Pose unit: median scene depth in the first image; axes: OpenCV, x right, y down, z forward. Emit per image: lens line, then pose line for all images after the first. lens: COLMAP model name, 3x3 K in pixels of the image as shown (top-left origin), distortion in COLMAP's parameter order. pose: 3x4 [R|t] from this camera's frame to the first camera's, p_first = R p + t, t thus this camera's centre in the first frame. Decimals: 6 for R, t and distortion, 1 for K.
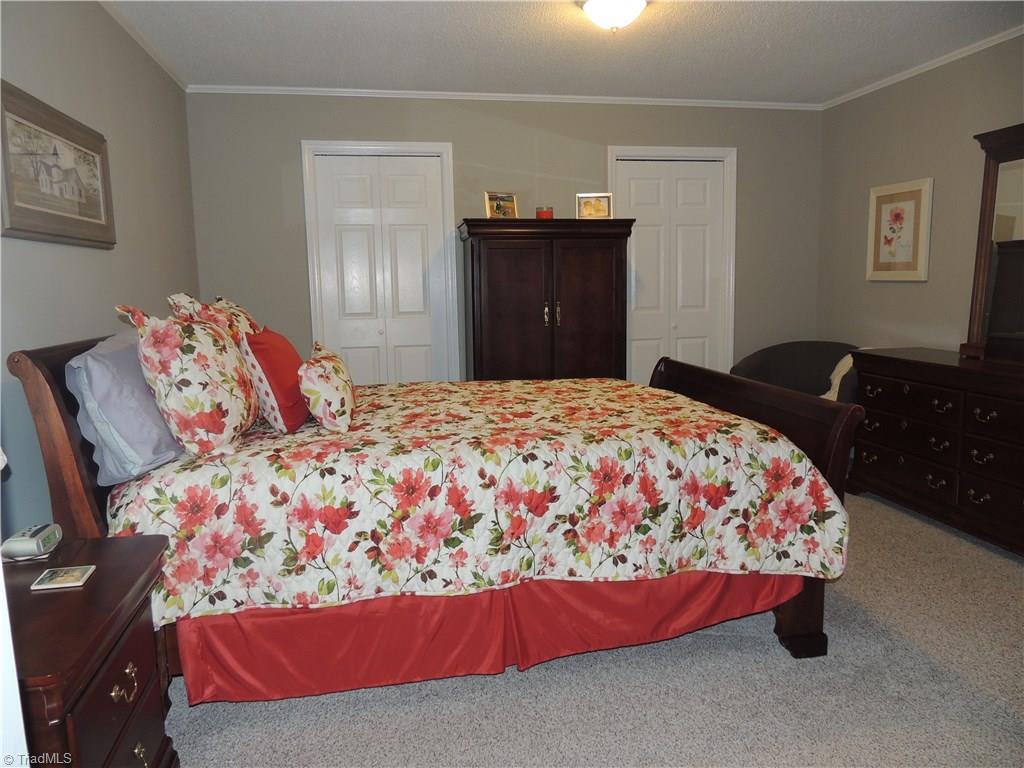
lens RADIAL K [[729.5, 0, 510.4], [0, 729.5, 379.5], [0, 0, 1]] dist [-0.007794, -0.007258]
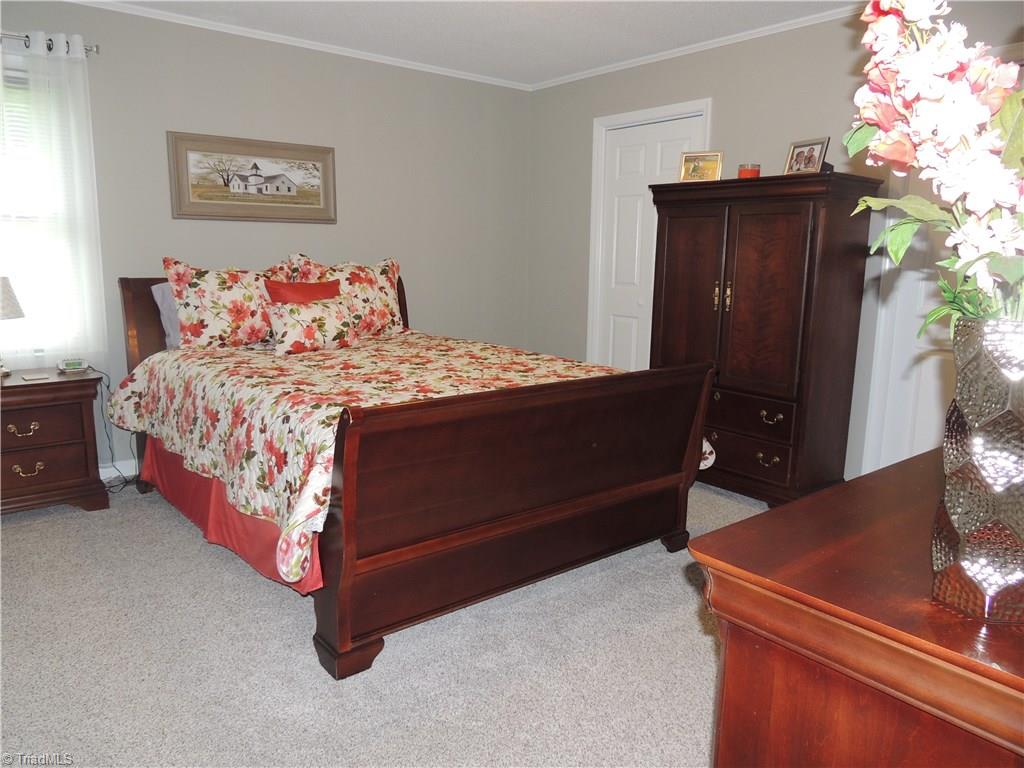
lens RADIAL K [[729.5, 0, 510.4], [0, 729.5, 379.5], [0, 0, 1]] dist [-0.007794, -0.007258]
pose [[0.476744, 0.177653, -0.860903, 1.028017], [-0.139567, 0.982240, 0.125403, -0.103246], [0.867892, 0.060368, 0.493071, 0.598892]]
